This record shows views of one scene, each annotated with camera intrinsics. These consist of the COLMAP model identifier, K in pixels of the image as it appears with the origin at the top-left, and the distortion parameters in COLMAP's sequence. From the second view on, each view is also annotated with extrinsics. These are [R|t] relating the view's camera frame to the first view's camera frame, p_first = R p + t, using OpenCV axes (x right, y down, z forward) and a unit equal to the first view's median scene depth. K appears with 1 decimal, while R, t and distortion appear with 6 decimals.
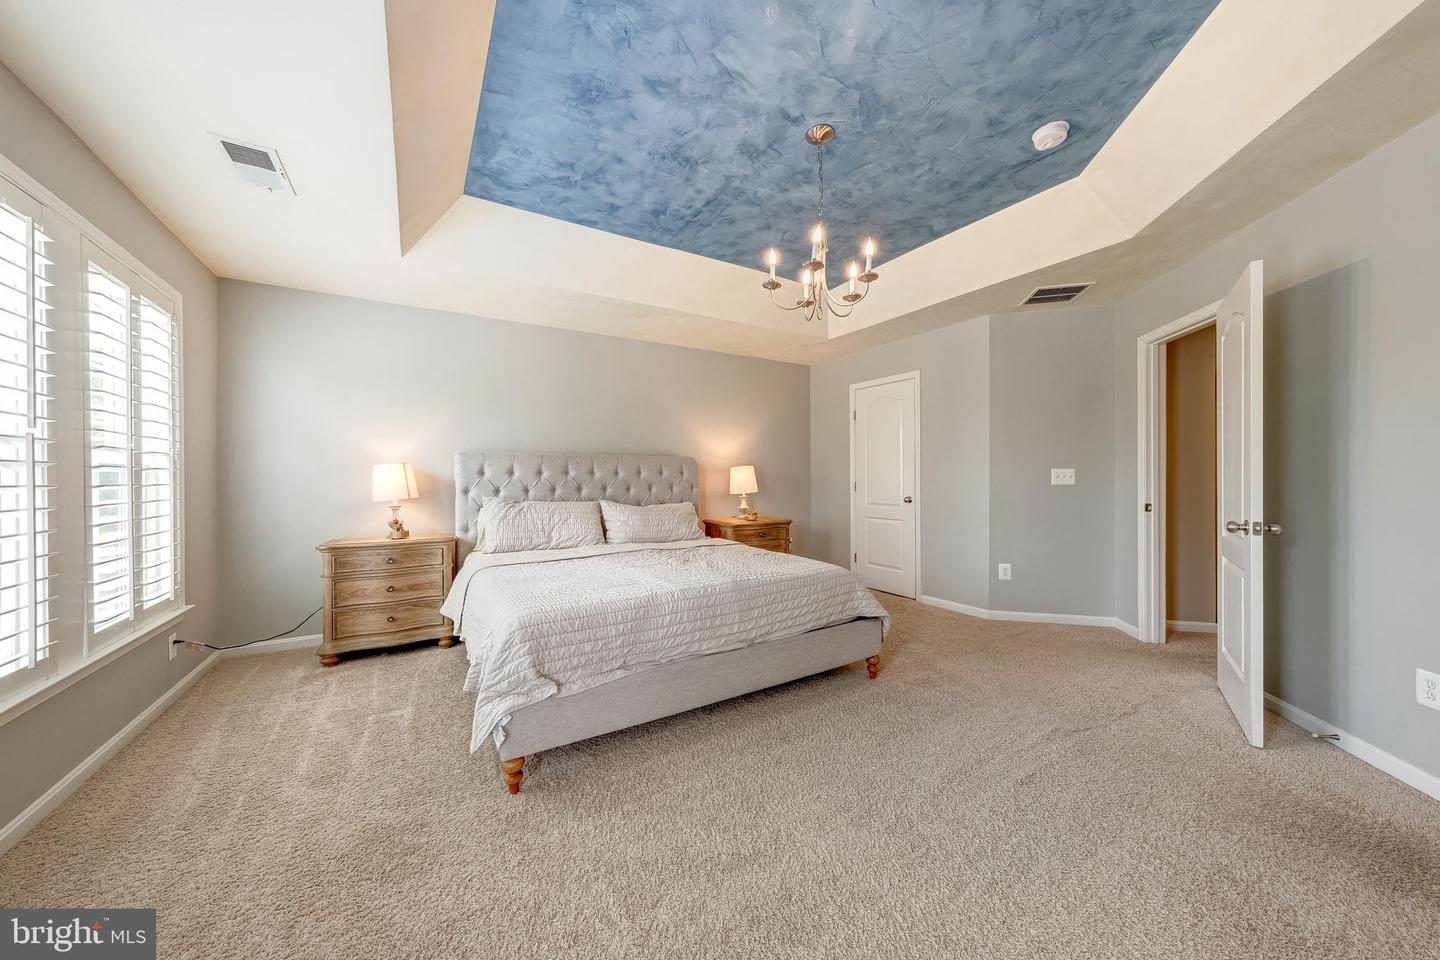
lens RADIAL K [[485.4, 0, 712.3], [0, 485.4, 472.1], [0, 0, 1]] dist [-0.000682, 0.000632]
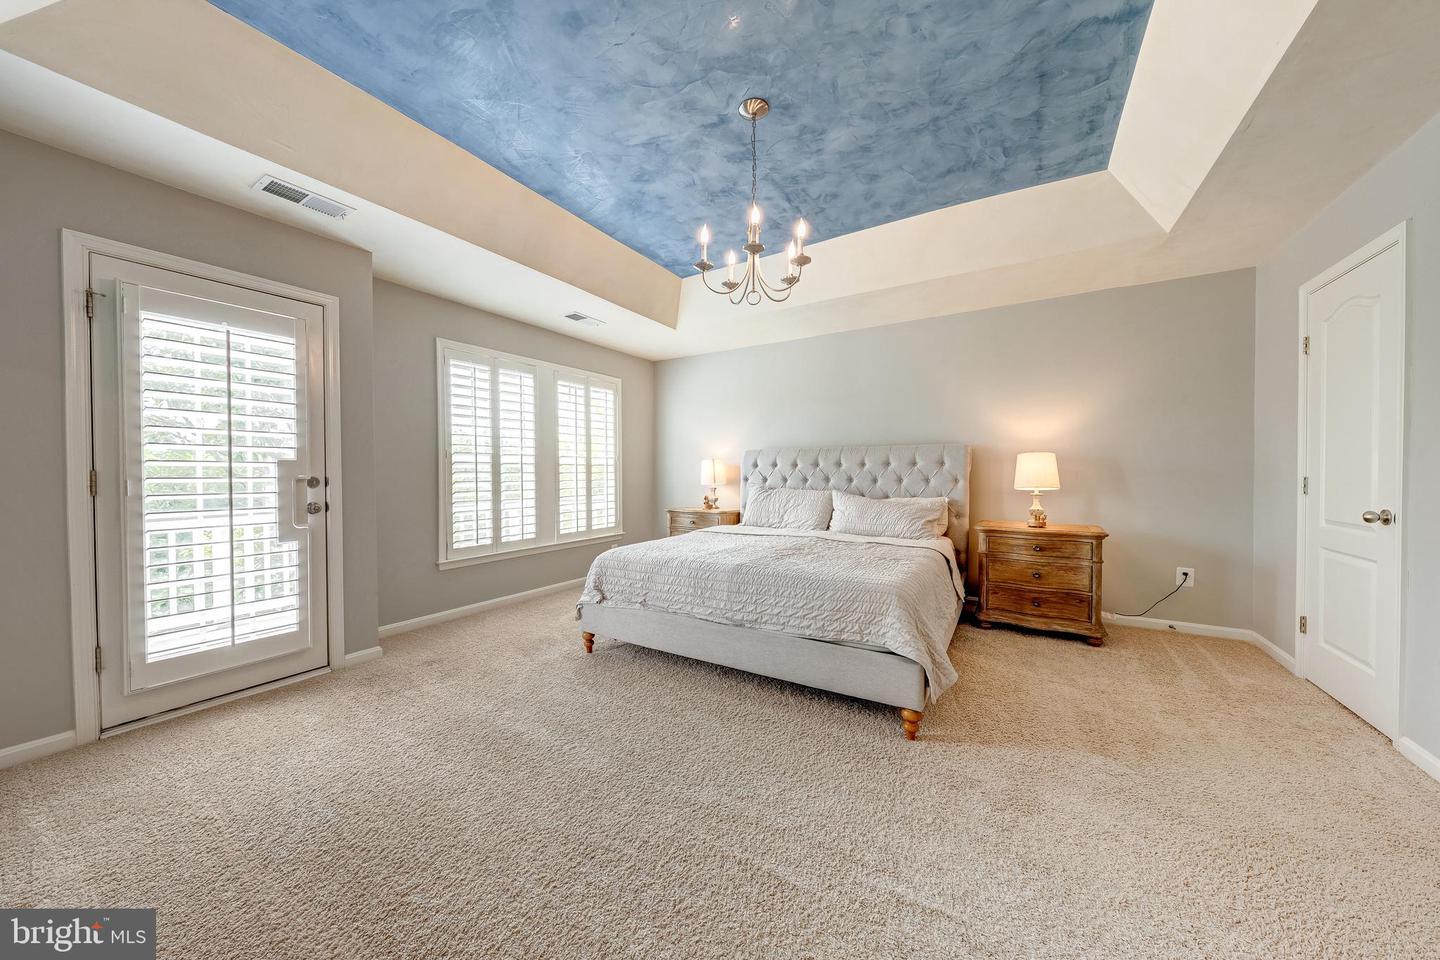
lens RADIAL K [[485.4, 0, 717.3], [0, 485.4, 474.0], [0, 0, 1]] dist [-0.000682, 0.000632]
pose [[0.457947, 0.008716, -0.888937, 0.647316], [0.012813, 0.999783, 0.016404, 0.001442], [0.888887, -0.018902, 0.457736, 0.303679]]
